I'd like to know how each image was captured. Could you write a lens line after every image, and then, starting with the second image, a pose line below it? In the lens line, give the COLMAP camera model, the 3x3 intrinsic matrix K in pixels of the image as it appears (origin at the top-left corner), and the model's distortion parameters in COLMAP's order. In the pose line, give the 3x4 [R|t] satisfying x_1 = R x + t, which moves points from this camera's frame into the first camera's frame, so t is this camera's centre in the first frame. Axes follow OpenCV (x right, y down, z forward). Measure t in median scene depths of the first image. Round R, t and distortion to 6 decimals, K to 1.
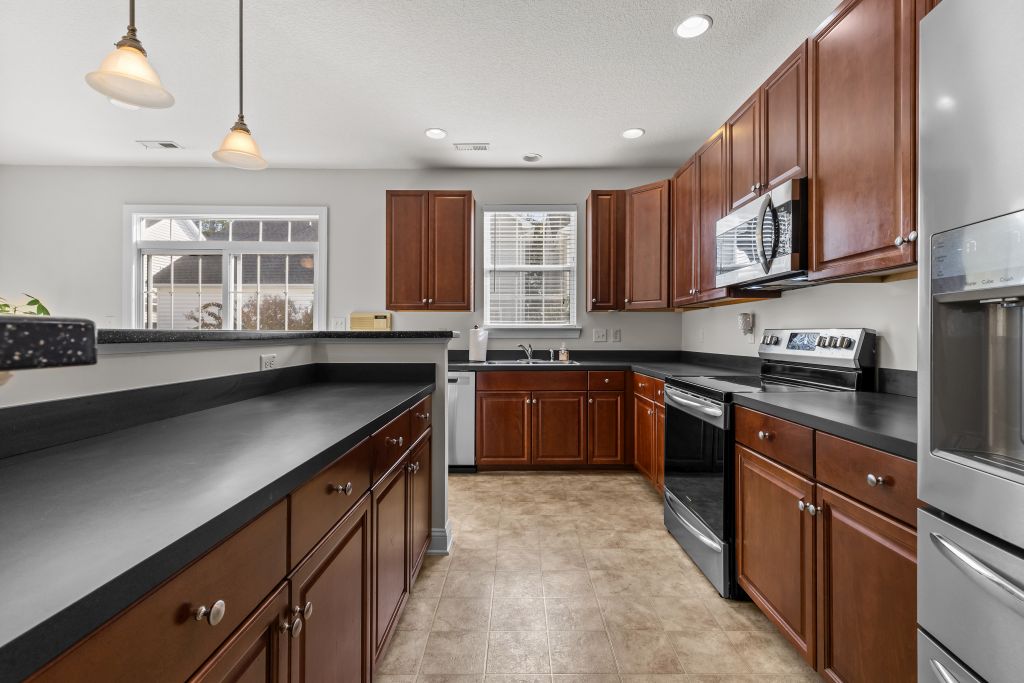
lens RADIAL K [[461.4, 0, 520.2], [0, 461.4, 333.5], [0, 0, 1]] dist [0.008007, -0.002019]
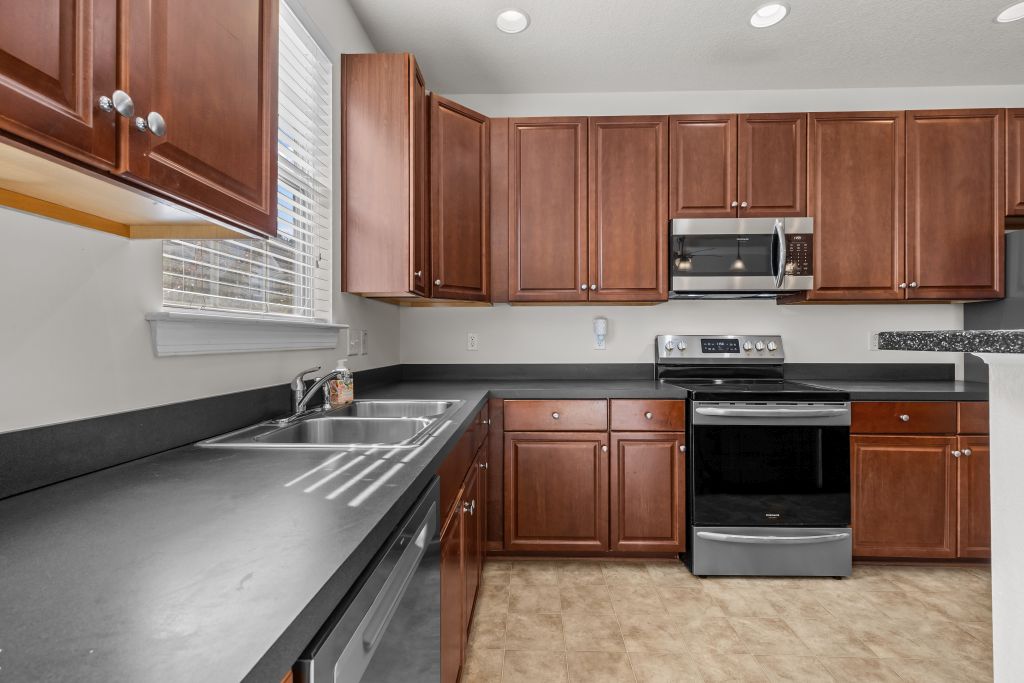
lens RADIAL K [[461.4, 0, 516.4], [0, 461.4, 338.5], [0, 0, 1]] dist [0.008007, -0.002019]
pose [[0.037416, 0.001145, 0.999299, -0.429794], [0.004277, 0.999990, -0.001306, 0.000905], [-0.999291, 0.004323, 0.037411, 1.082569]]
